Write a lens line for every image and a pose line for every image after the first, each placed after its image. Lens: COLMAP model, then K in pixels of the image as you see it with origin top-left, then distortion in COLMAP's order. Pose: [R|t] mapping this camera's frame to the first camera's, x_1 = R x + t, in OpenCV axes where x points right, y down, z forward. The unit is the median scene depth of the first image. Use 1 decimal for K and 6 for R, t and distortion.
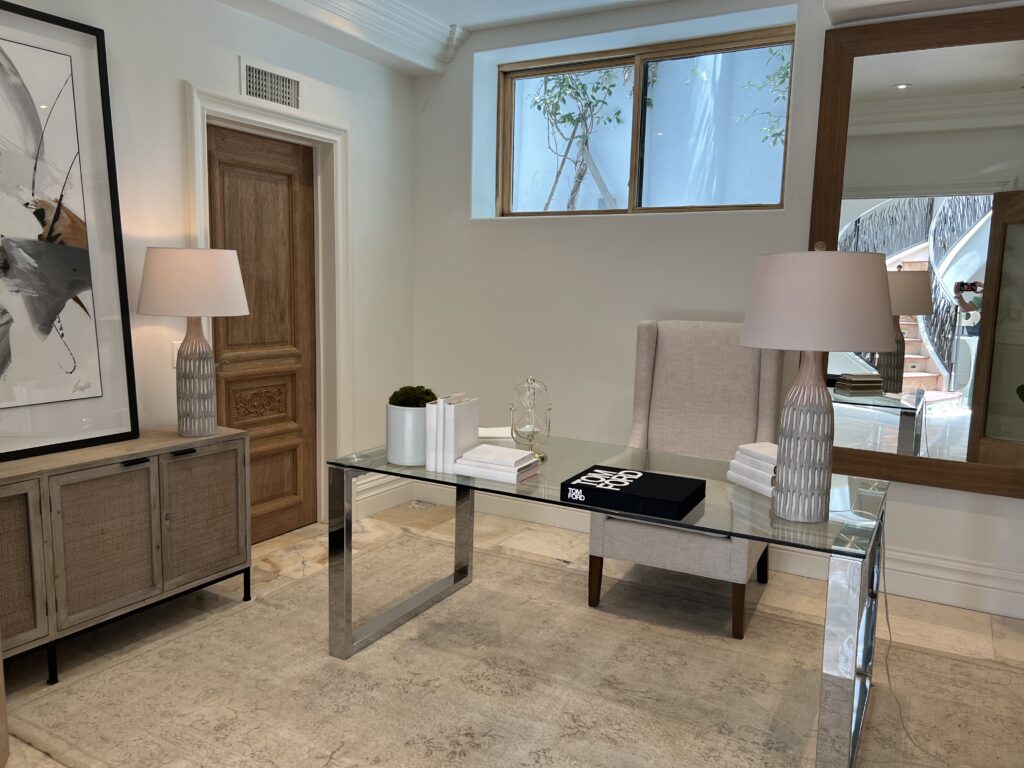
lens RADIAL K [[775.1, 0, 510.9], [0, 775.1, 385.6], [0, 0, 1]] dist [0.038005, -0.048012]
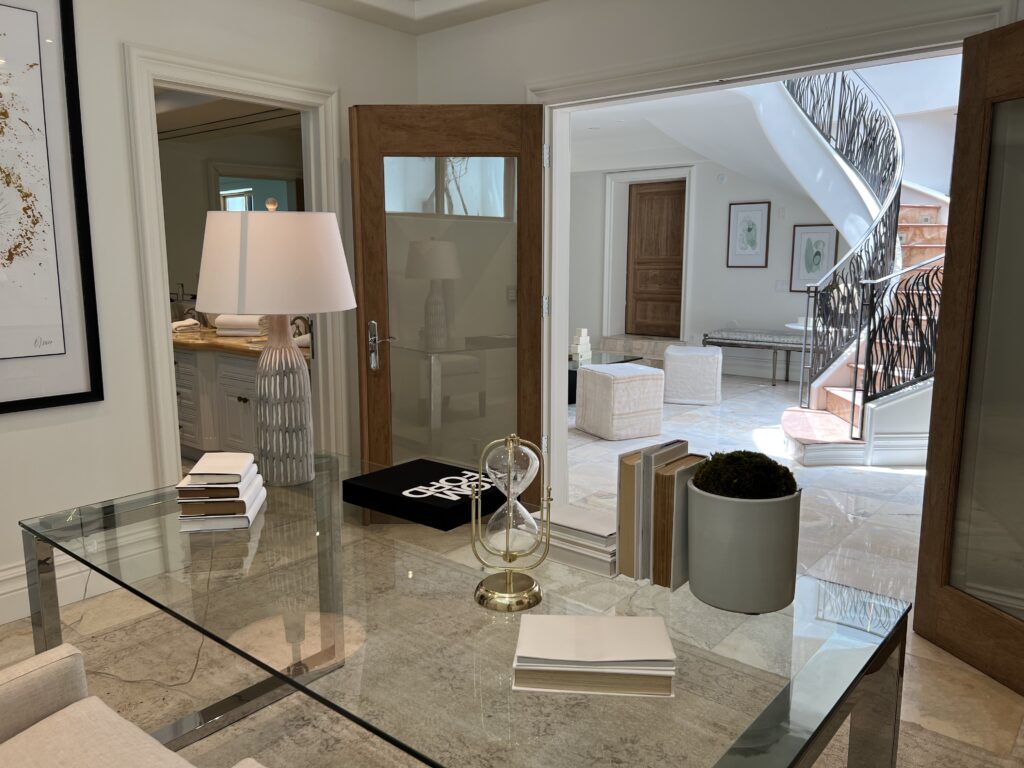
lens RADIAL K [[775.1, 0, 518.1], [0, 775.1, 380.9], [0, 0, 1]] dist [0.038005, -0.048012]
pose [[-0.983104, -0.054414, 0.174775, -0.075103], [0.000092, 0.954649, 0.297734, -0.230412], [-0.183050, 0.292719, -0.938514, 1.733171]]
